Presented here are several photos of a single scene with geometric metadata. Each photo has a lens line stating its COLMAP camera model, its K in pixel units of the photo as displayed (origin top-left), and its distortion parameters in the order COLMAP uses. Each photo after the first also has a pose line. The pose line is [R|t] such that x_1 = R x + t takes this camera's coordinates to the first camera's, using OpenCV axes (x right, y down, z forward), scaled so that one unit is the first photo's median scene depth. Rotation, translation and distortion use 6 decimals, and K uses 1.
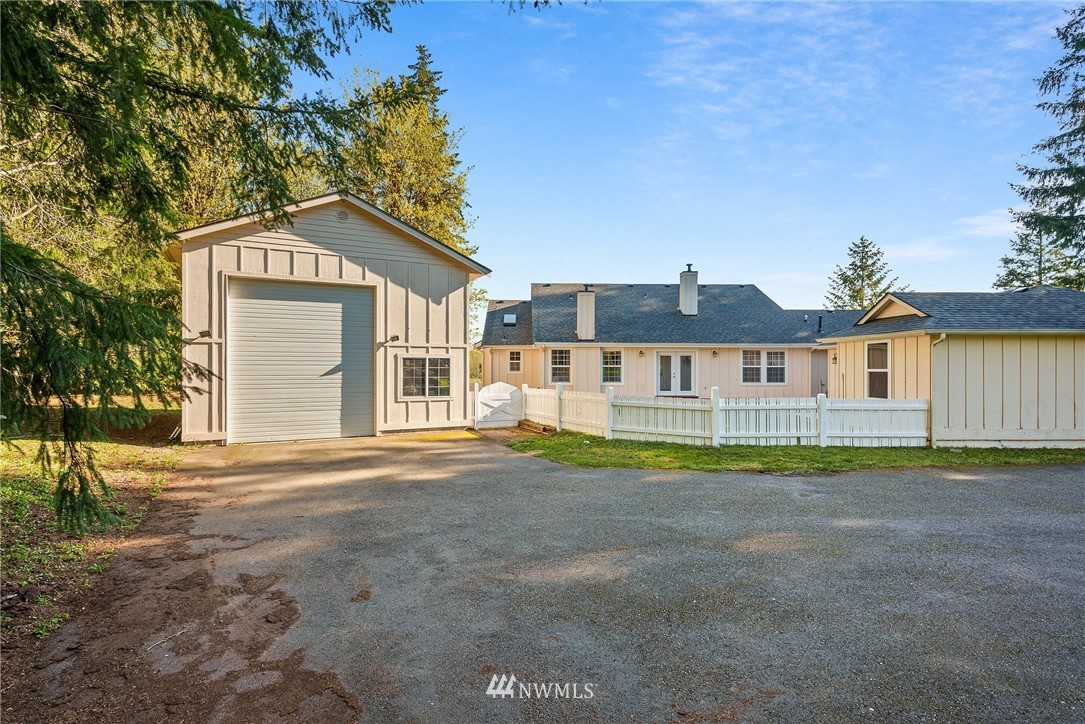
lens RADIAL K [[556.4, 0, 542.3], [0, 556.4, 363.9], [0, 0, 1]] dist [0.000418, -0.000219]
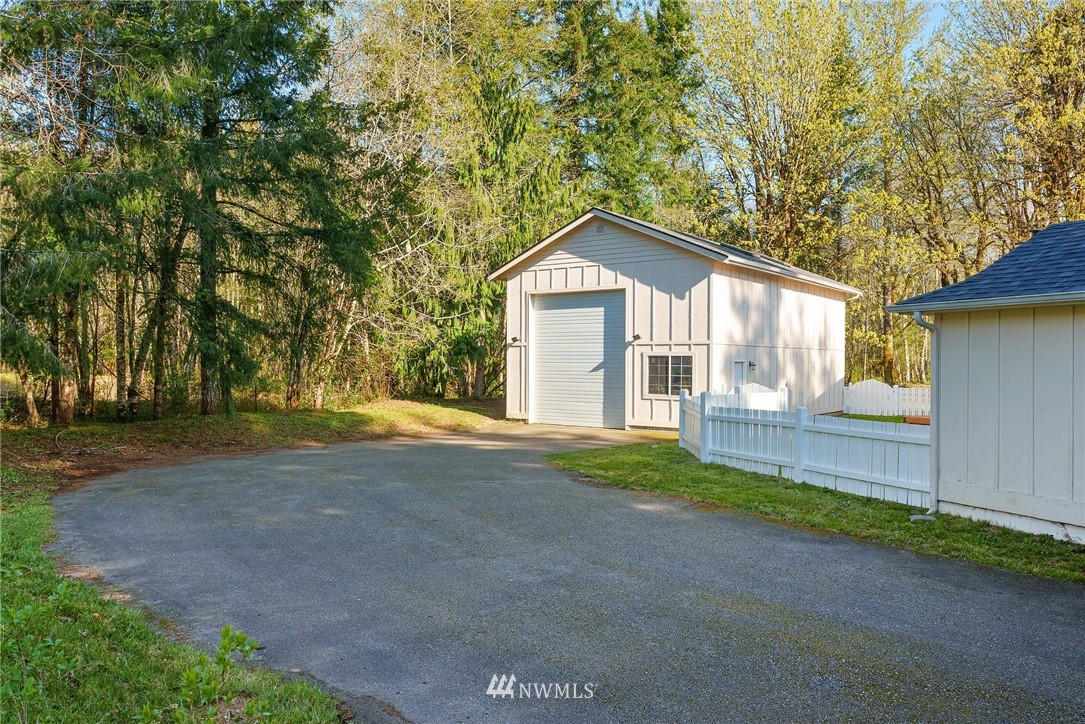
lens RADIAL K [[818.7, 0, 542.2], [0, 818.7, 362.3], [0, 0, 1]] dist [0.001509, 0.001782]
pose [[0.383032, 0.003219, -0.923730, 1.066201], [0.000146, 0.999994, 0.003545, -0.004169], [0.923735, -0.001493, 0.383029, 0.253769]]
